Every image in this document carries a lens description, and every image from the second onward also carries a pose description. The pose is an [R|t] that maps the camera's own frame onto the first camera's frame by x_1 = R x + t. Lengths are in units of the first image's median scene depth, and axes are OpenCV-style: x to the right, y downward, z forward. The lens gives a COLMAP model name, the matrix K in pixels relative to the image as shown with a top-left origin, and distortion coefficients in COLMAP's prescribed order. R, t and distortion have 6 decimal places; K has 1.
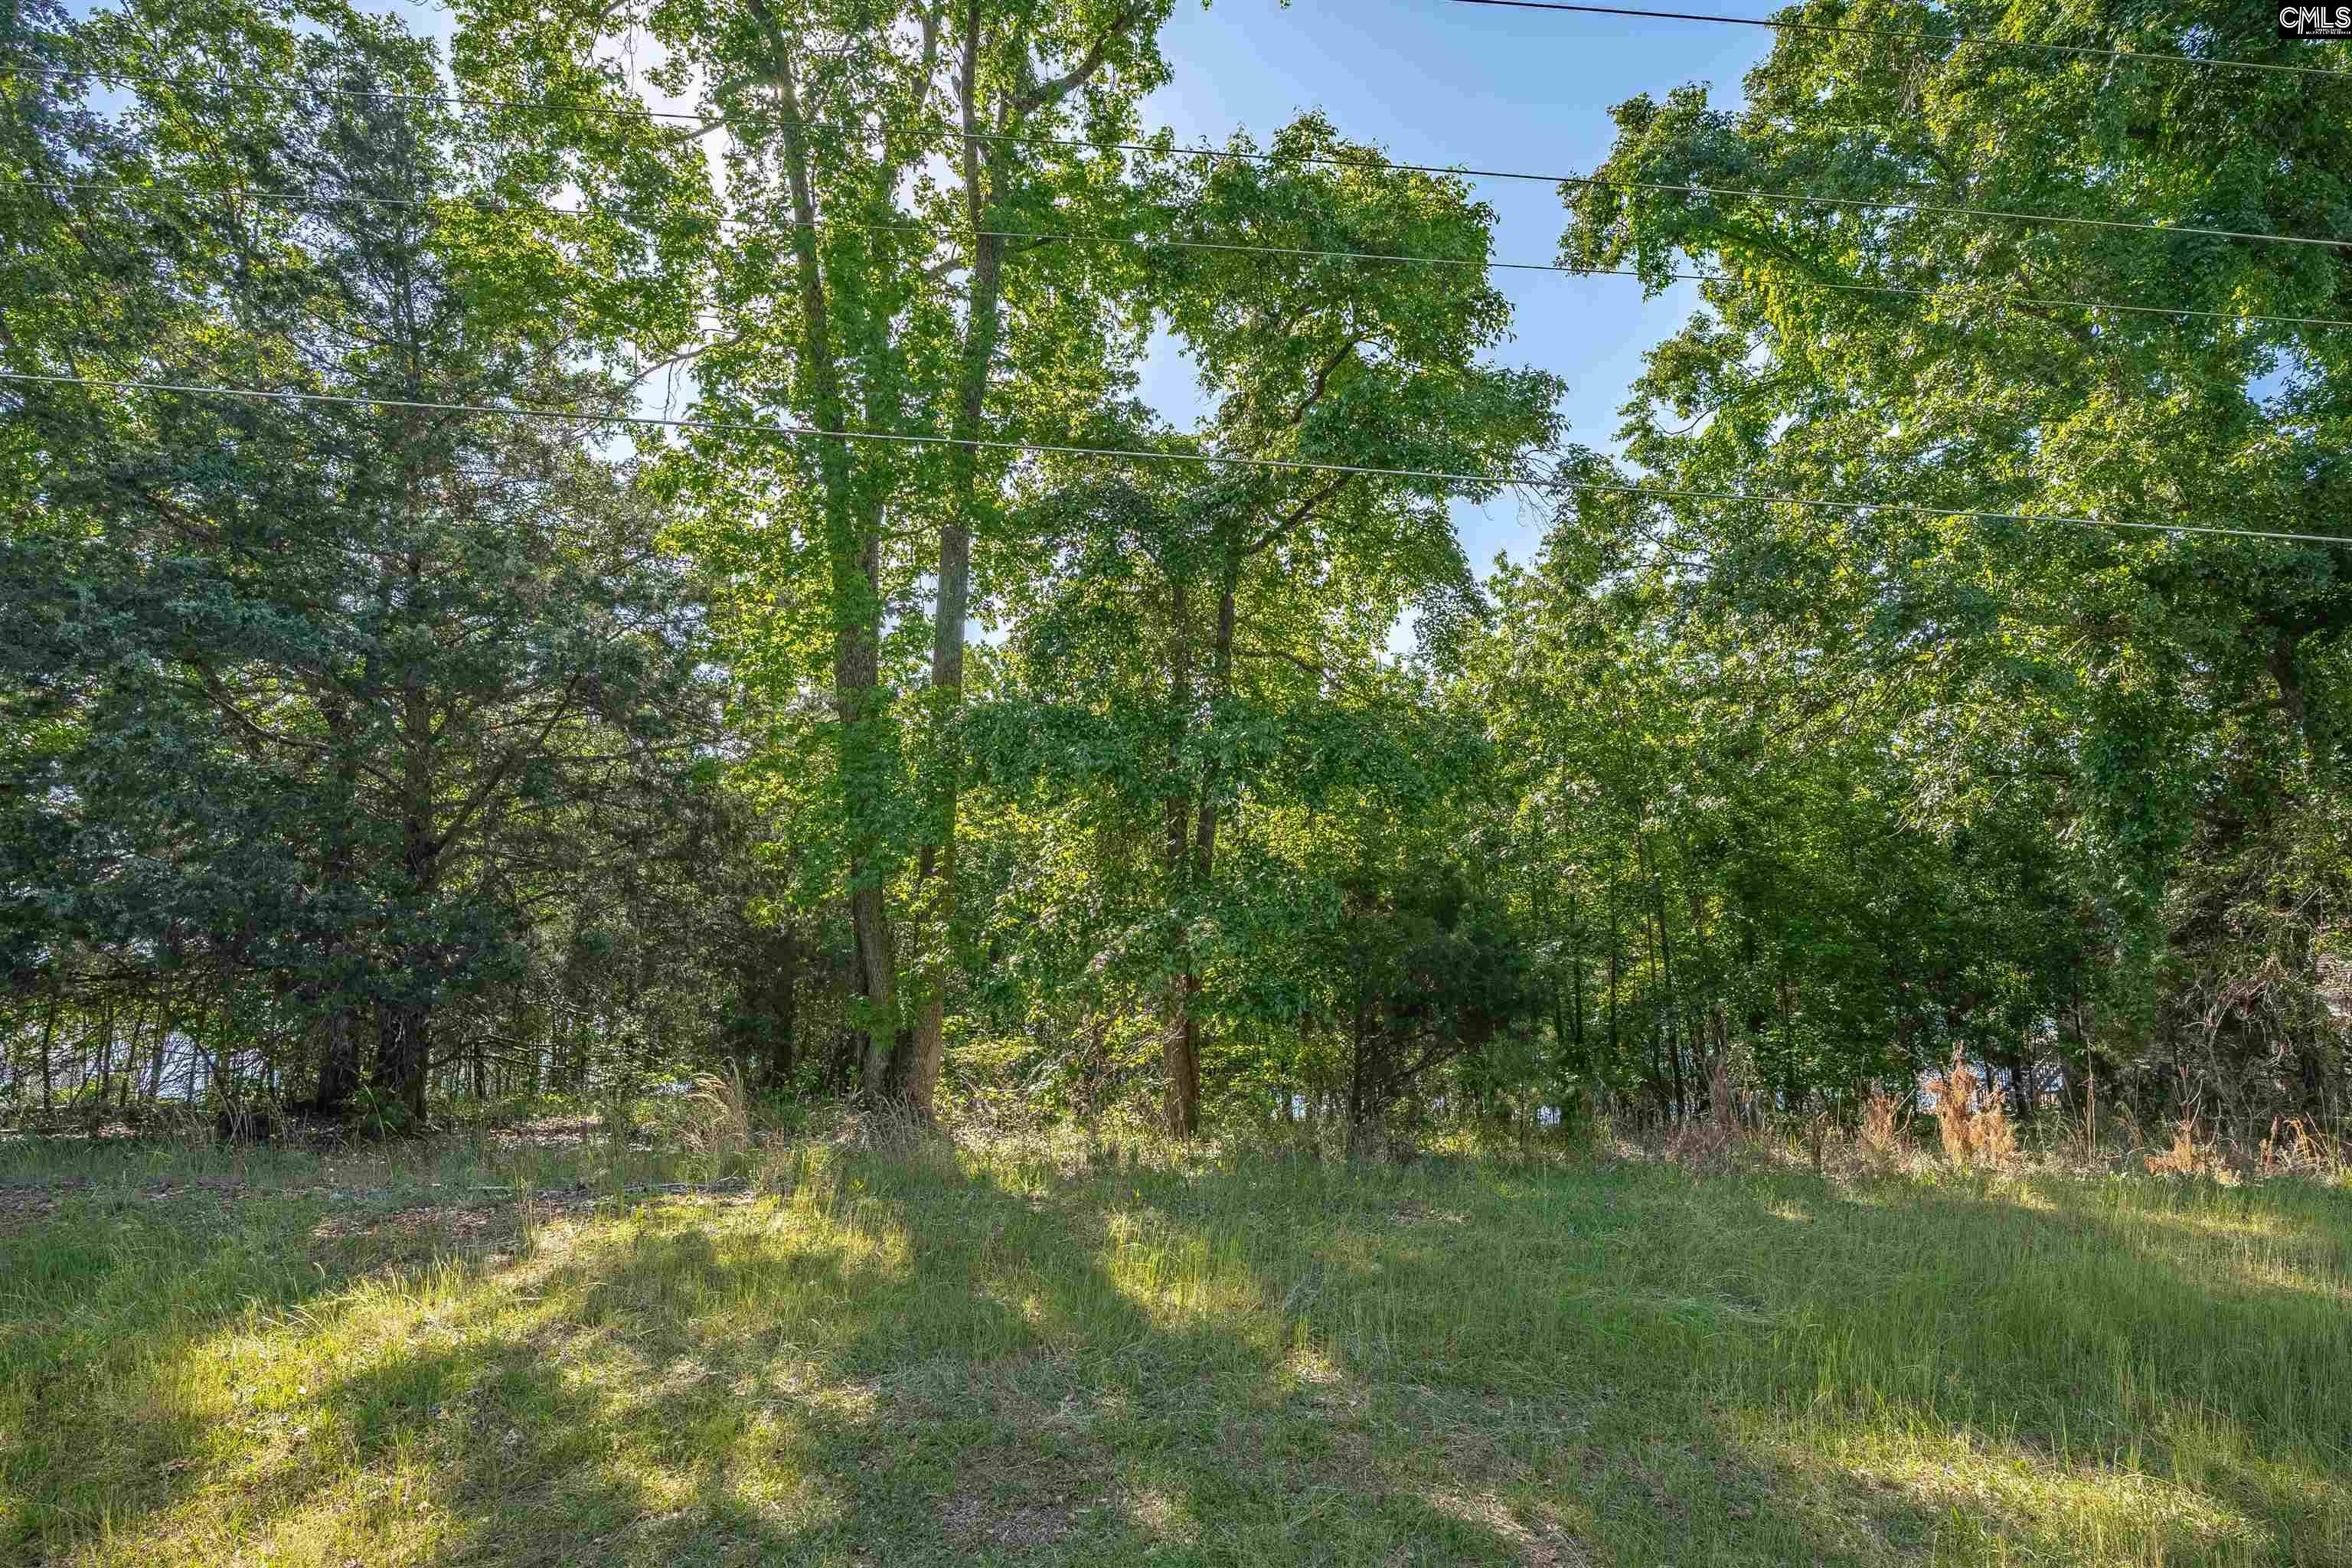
lens RADIAL K [[1078.4, 0, 1172.2], [0, 1078.4, 782.2], [0, 0, 1]] dist [-0.004633, -0.000653]
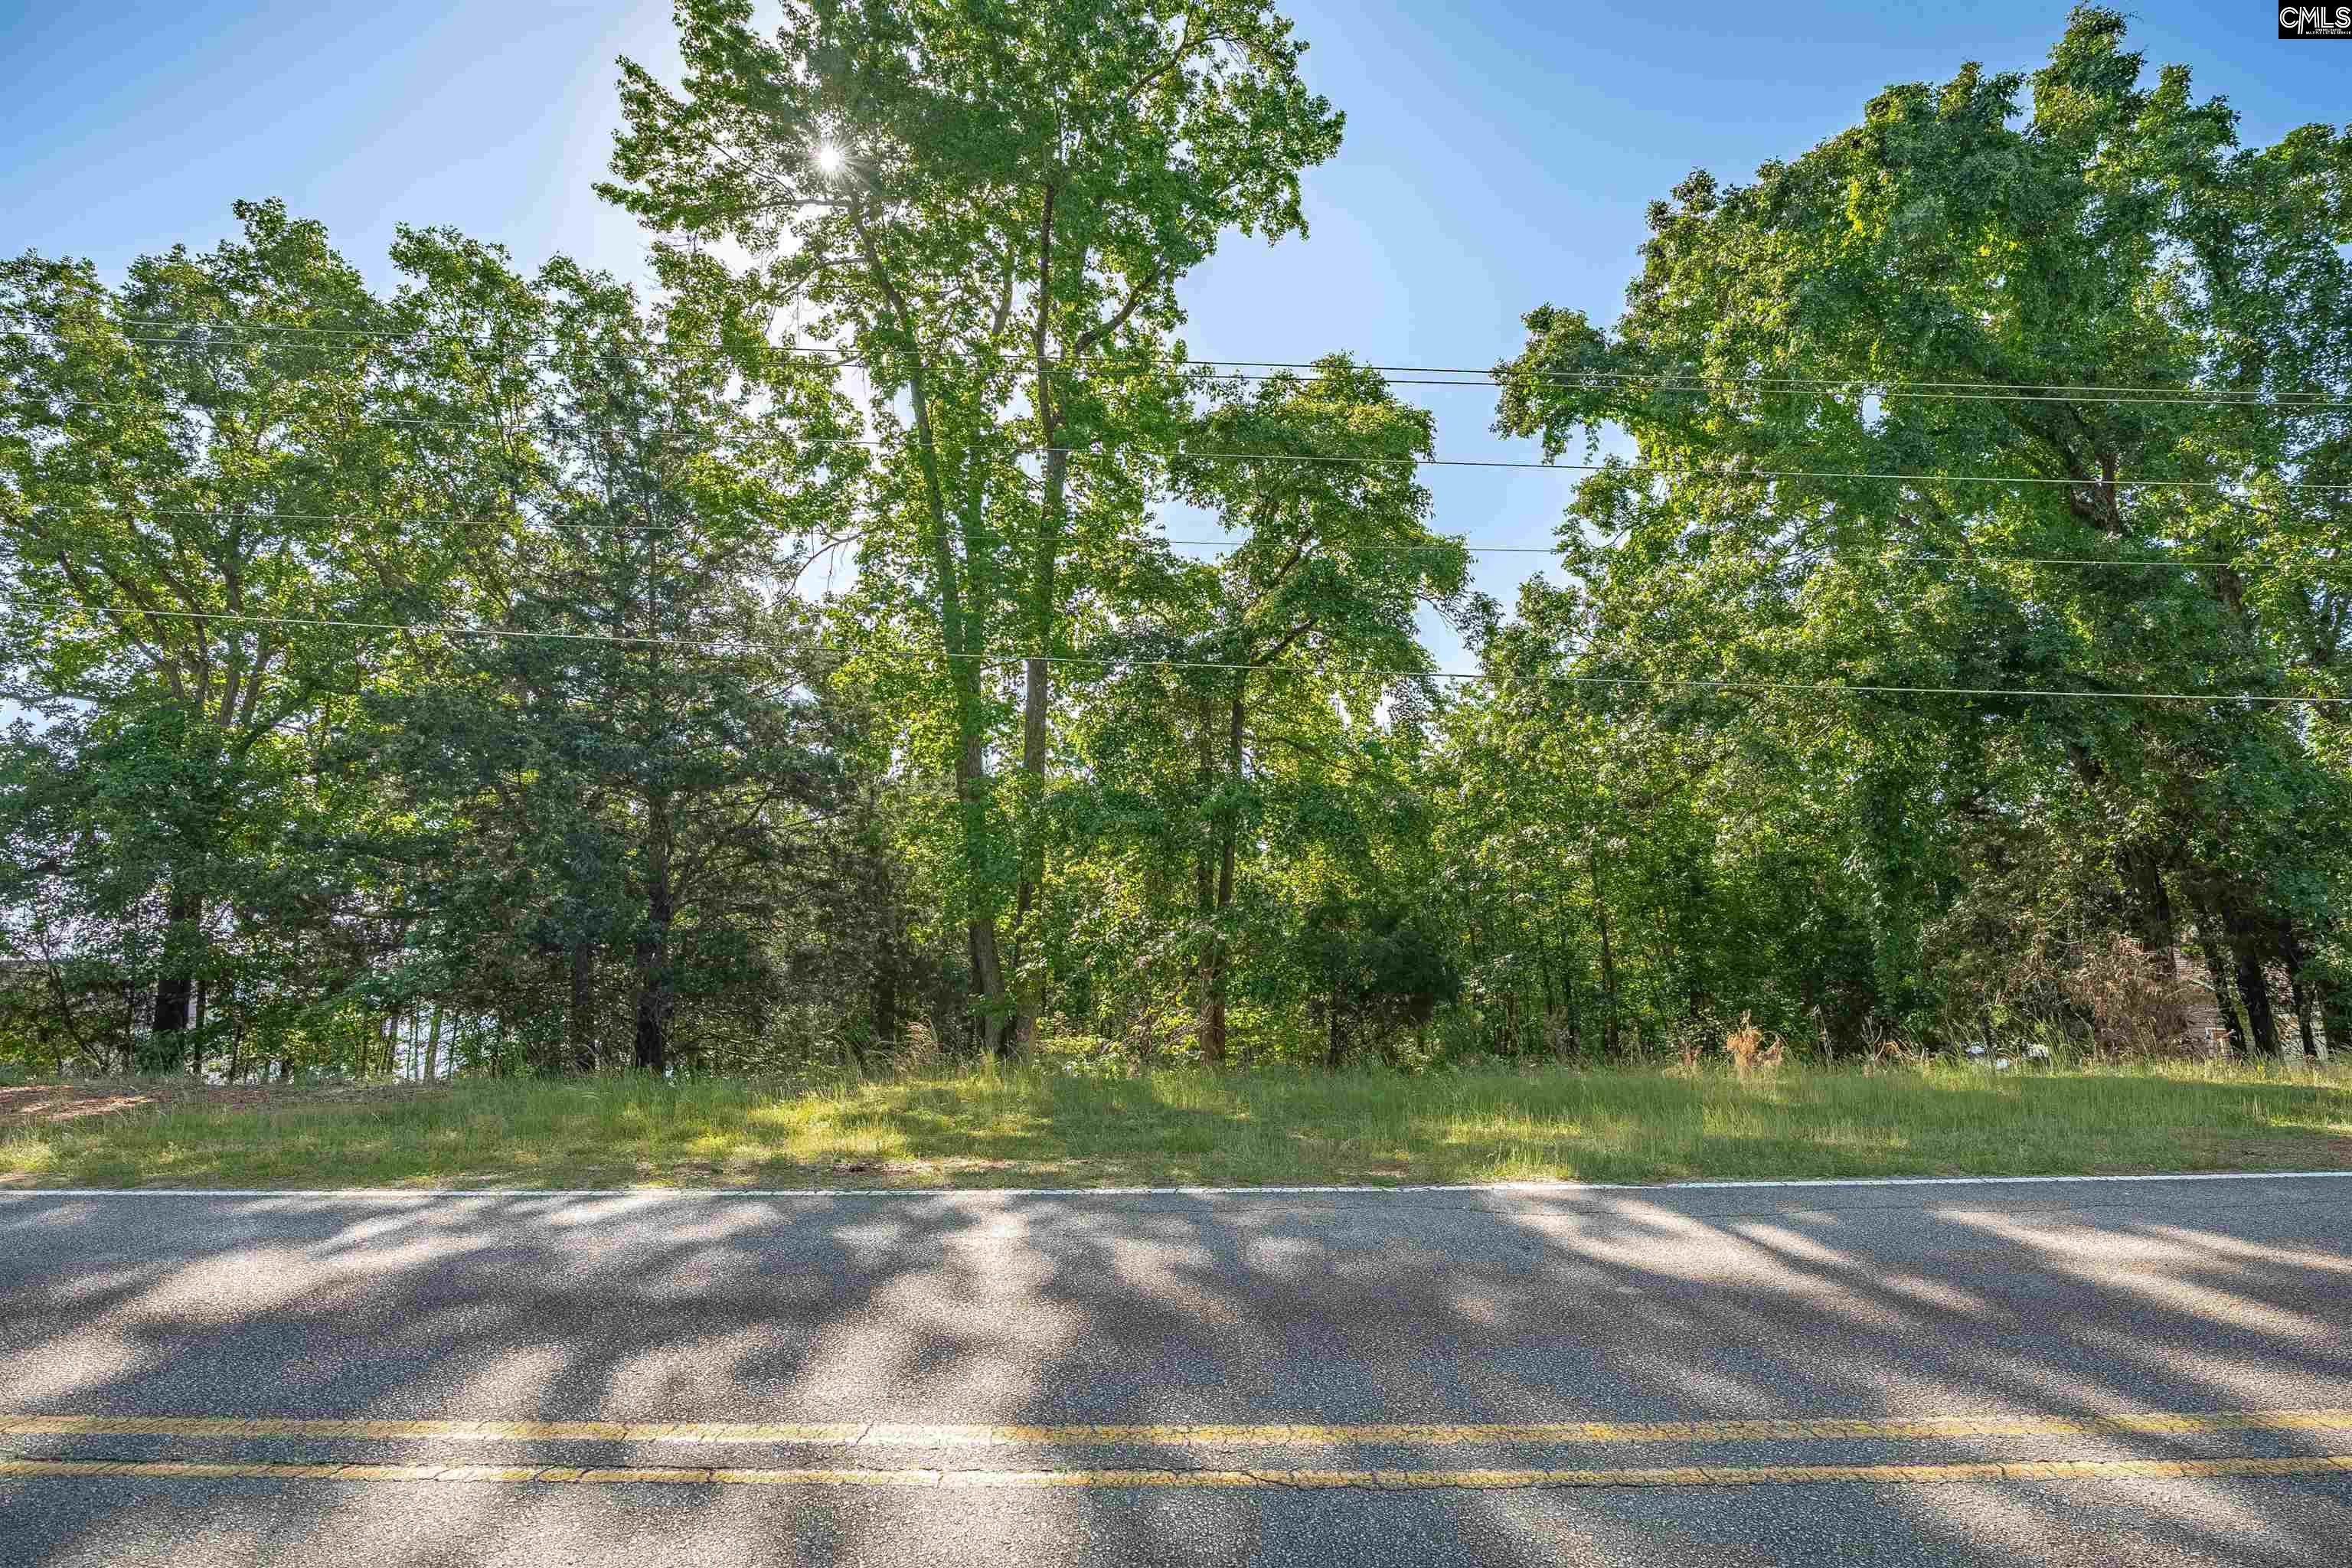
lens RADIAL K [[1078.4, 0, 1160.2], [0, 1078.4, 792.1], [0, 0, 1]] dist [-0.004633, -0.000653]
pose [[0.997875, -0.025437, -0.059991, 0.031979], [0.023529, 0.999201, -0.032294, -0.014853], [0.060764, 0.030814, 0.997676, -0.349489]]
